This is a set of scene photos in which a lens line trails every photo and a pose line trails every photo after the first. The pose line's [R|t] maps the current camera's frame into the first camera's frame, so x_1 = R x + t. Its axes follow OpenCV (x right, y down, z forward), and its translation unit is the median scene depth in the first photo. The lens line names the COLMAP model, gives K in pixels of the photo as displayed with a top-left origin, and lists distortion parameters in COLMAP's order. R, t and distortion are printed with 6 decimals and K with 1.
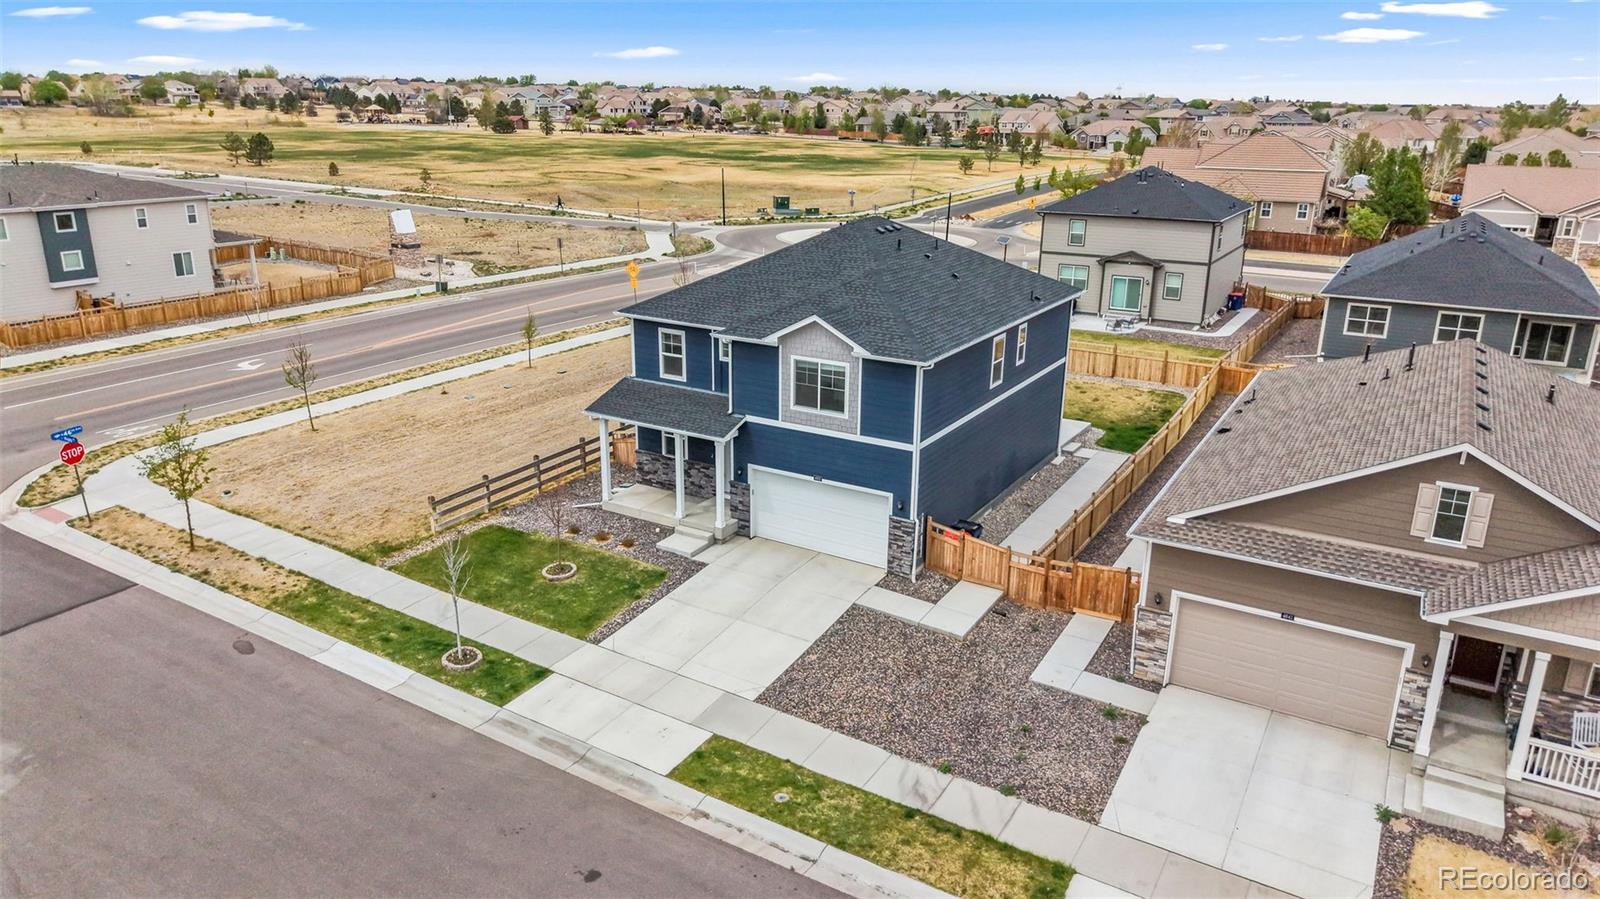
lens RADIAL K [[1081.0, 0, 805.8], [0, 1081.0, 452.1], [0, 0, 1]] dist [0.013364, -0.010740]
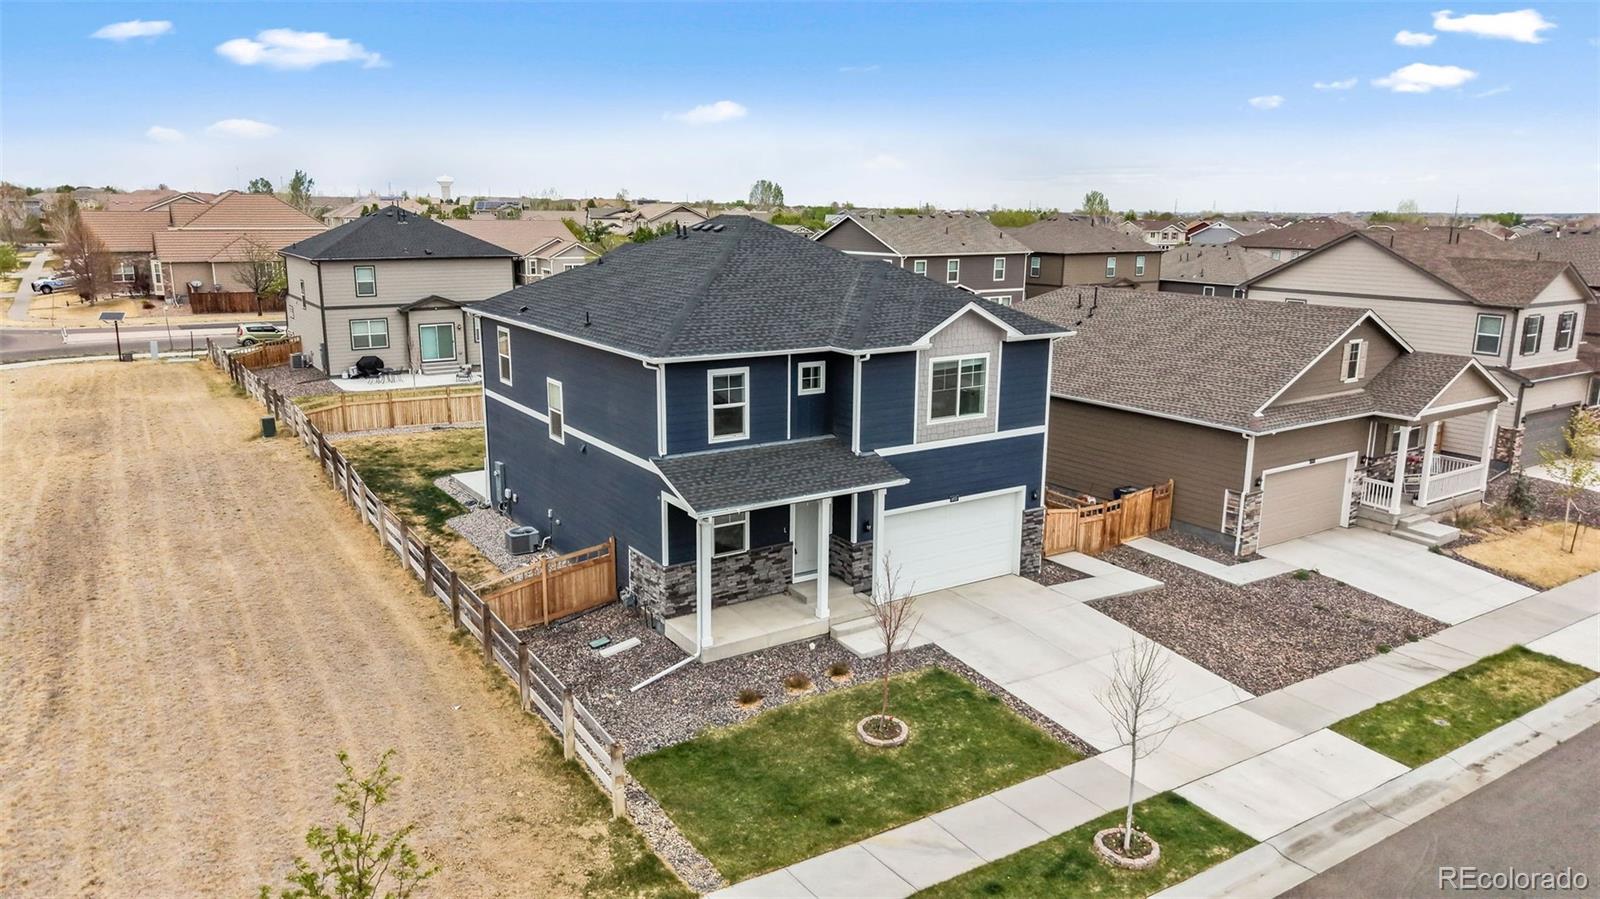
lens RADIAL K [[1081.0, 0, 796.6], [0, 1081.0, 444.4], [0, 0, 1]] dist [0.013364, -0.010740]
pose [[0.426810, -0.199974, 0.881955, -0.808554], [0.274045, 0.957989, 0.084594, -0.126499], [-0.861820, 0.205590, 0.463681, 0.729362]]
